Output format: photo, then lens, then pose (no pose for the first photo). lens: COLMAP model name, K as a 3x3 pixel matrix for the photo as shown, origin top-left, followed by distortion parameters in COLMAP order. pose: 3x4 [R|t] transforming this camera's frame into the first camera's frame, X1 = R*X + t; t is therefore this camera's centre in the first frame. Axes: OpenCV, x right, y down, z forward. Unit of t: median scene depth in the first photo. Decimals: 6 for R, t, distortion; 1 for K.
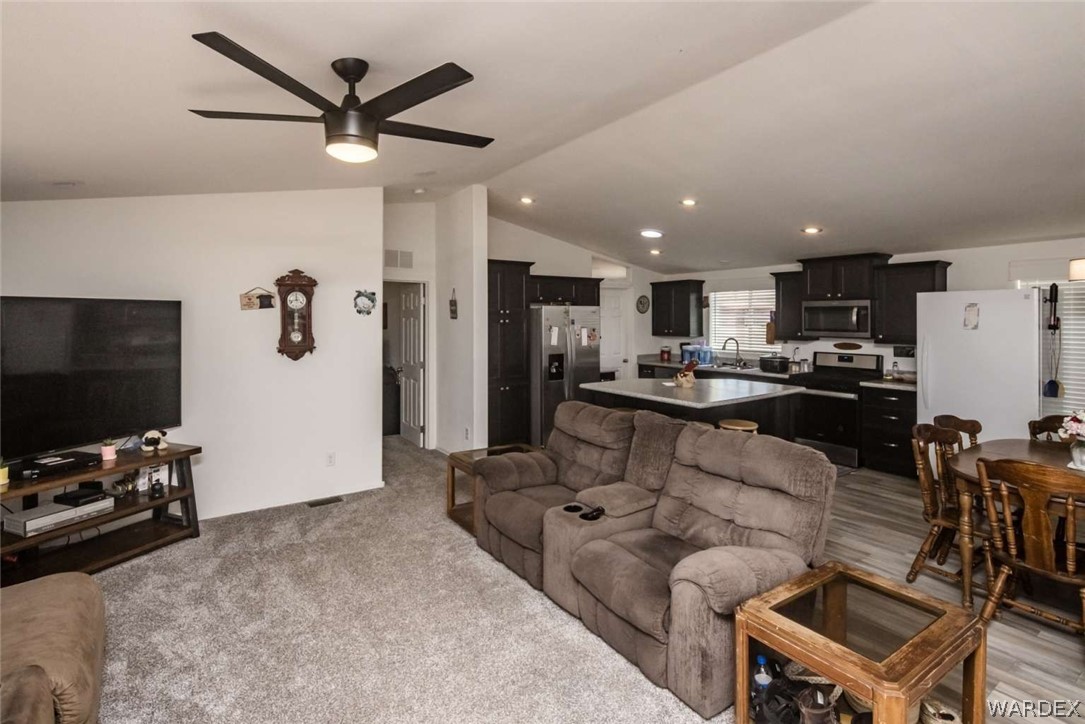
lens RADIAL K [[520.3, 0, 542.0], [0, 520.3, 320.2], [0, 0, 1]] dist [-0.000064, -0.000227]
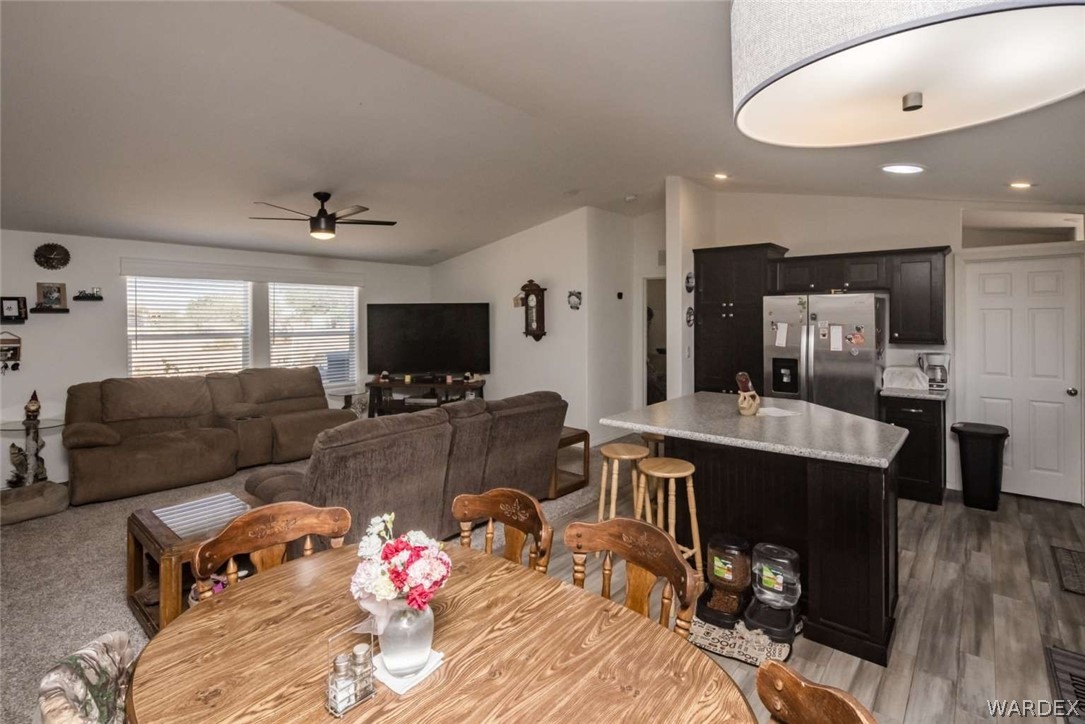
lens RADIAL K [[508.4, 0, 542.9], [0, 508.4, 320.2], [0, 0, 1]] dist [-0.004408, -0.001486]
pose [[0.278559, 0.011935, -0.960345, 0.916013], [-0.002953, 0.999929, 0.011571, 0.000911], [0.960415, -0.000388, 0.278574, 0.623144]]
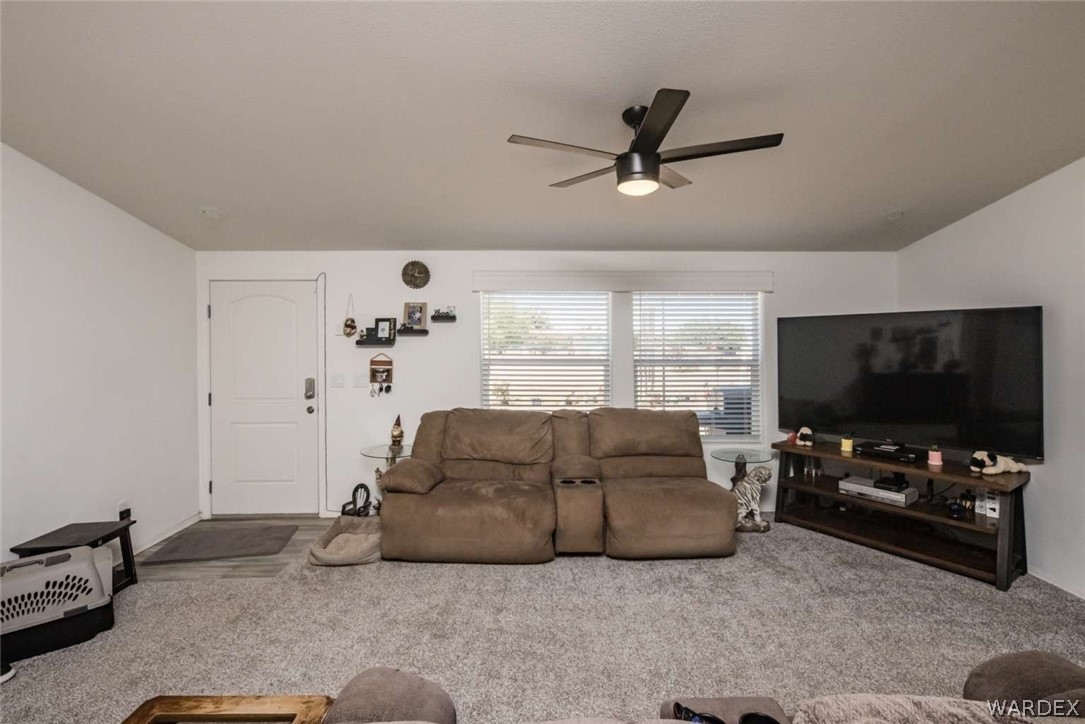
lens RADIAL K [[519.0, 0, 551.7], [0, 519.0, 346.6], [0, 0, 1]] dist [0.000296, 0.000024]
pose [[-0.536782, 0.016302, -0.843564, 0.356661], [0.002339, 0.999838, 0.017833, 0.007790], [0.843718, 0.007599, -0.536733, 0.709519]]
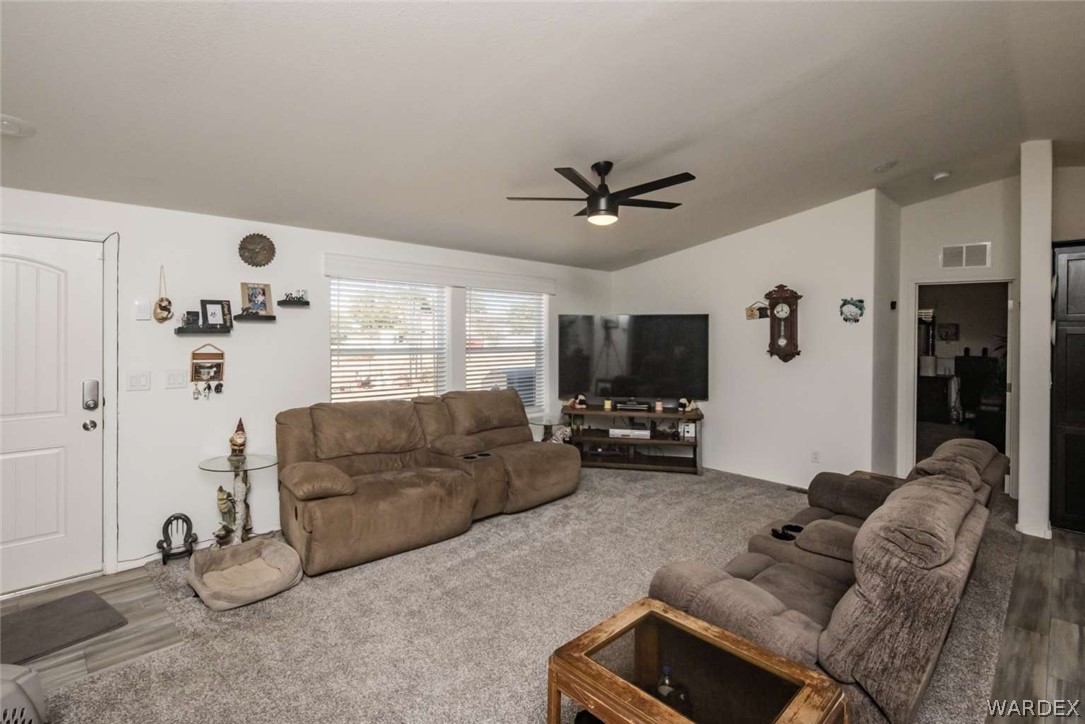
lens RADIAL K [[513.2, 0, 547.2], [0, 513.2, 336.2], [0, 0, 1]] dist [-0.001474, -0.000544]
pose [[0.191068, 0.014200, -0.981474, 0.560564], [-0.010868, 0.999865, 0.012350, 0.010509], [0.981517, 0.008307, 0.191196, 0.256684]]
